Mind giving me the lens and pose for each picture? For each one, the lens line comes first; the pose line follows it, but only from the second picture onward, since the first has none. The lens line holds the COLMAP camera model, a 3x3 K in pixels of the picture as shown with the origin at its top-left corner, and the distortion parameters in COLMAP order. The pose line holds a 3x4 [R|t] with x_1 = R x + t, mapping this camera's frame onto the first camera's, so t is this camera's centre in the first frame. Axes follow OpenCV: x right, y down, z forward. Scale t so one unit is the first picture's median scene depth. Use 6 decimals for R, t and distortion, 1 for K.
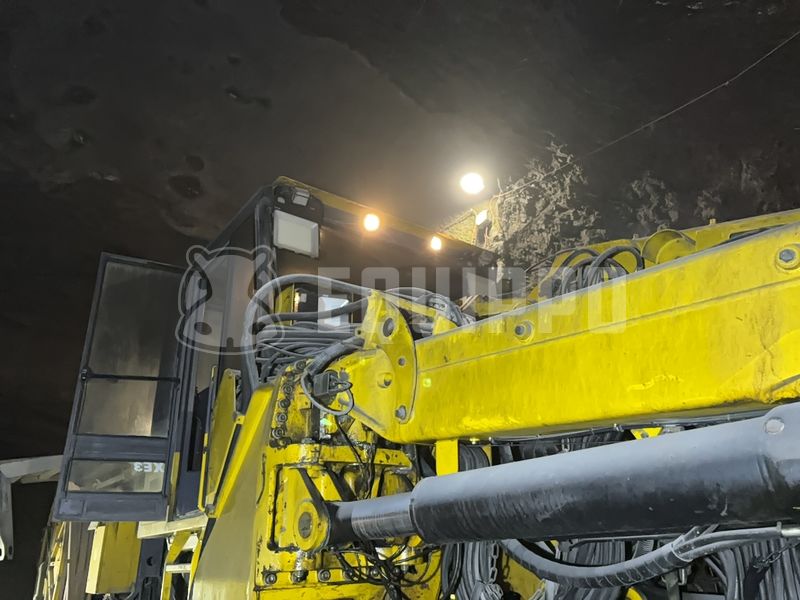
lens RADIAL K [[606.3, 0, 402.2], [0, 606.3, 304.0], [0, 0, 1]] dist [0.056199, -0.065823]
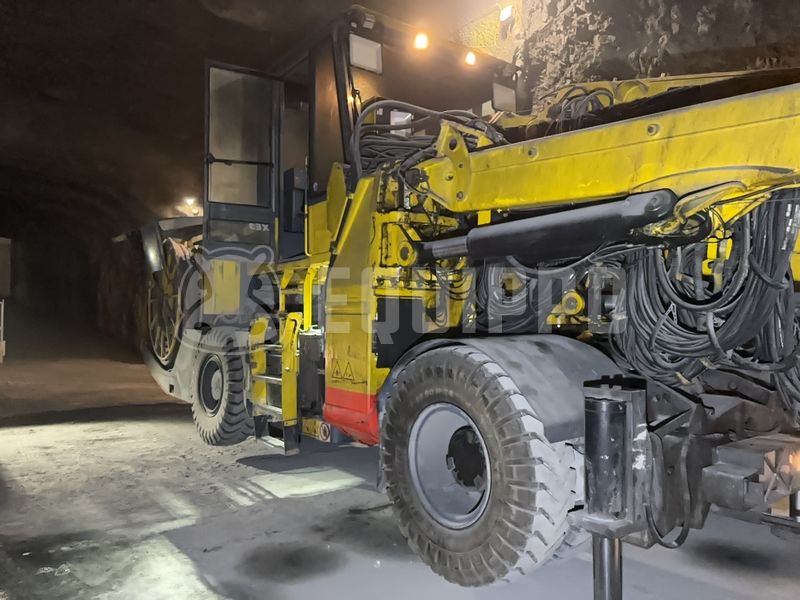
lens RADIAL K [[606.3, 0, 402.2], [0, 606.3, 304.0], [0, 0, 1]] dist [0.056199, -0.065823]
pose [[0.999586, 0.028680, 0.002247, -0.138659], [-0.027673, 0.937239, 0.347587, -0.115743], [0.007863, -0.347505, 0.937645, -0.666022]]
